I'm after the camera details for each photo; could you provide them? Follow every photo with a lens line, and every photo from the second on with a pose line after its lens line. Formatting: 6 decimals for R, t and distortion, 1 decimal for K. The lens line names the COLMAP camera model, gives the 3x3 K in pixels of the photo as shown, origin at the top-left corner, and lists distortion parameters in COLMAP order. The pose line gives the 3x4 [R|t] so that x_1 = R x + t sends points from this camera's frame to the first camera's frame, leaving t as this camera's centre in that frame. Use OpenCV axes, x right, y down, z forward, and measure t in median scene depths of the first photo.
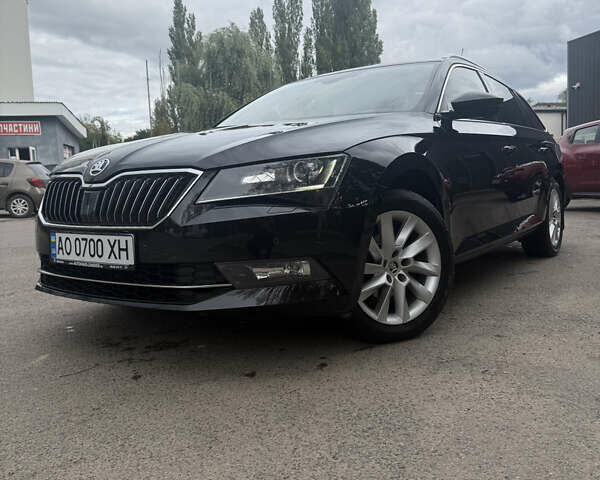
lens RADIAL K [[569.8, 0, 306.6], [0, 569.8, 246.4], [0, 0, 1]] dist [0.117613, -0.240548]
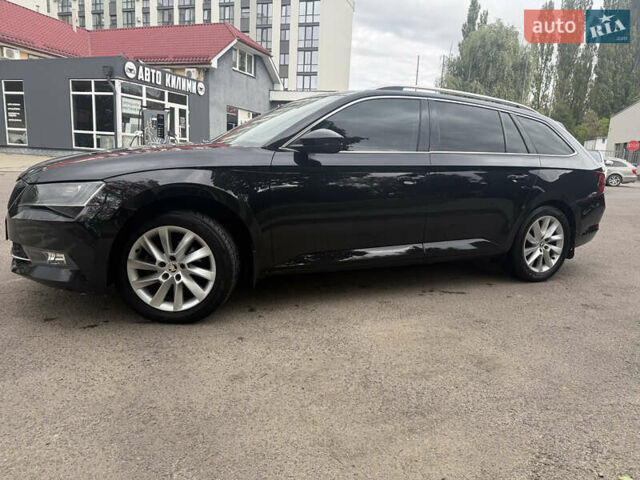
lens RADIAL K [[452.7, 0, 320.0], [0, 452.7, 240.0], [0, 0, 1]] dist [0.063133, -0.075517]
pose [[0.870840, 0.169665, -0.461358, 0.976017], [-0.132329, 0.984814, 0.112388, -0.201805], [0.473420, -0.036821, 0.880067, 0.250479]]
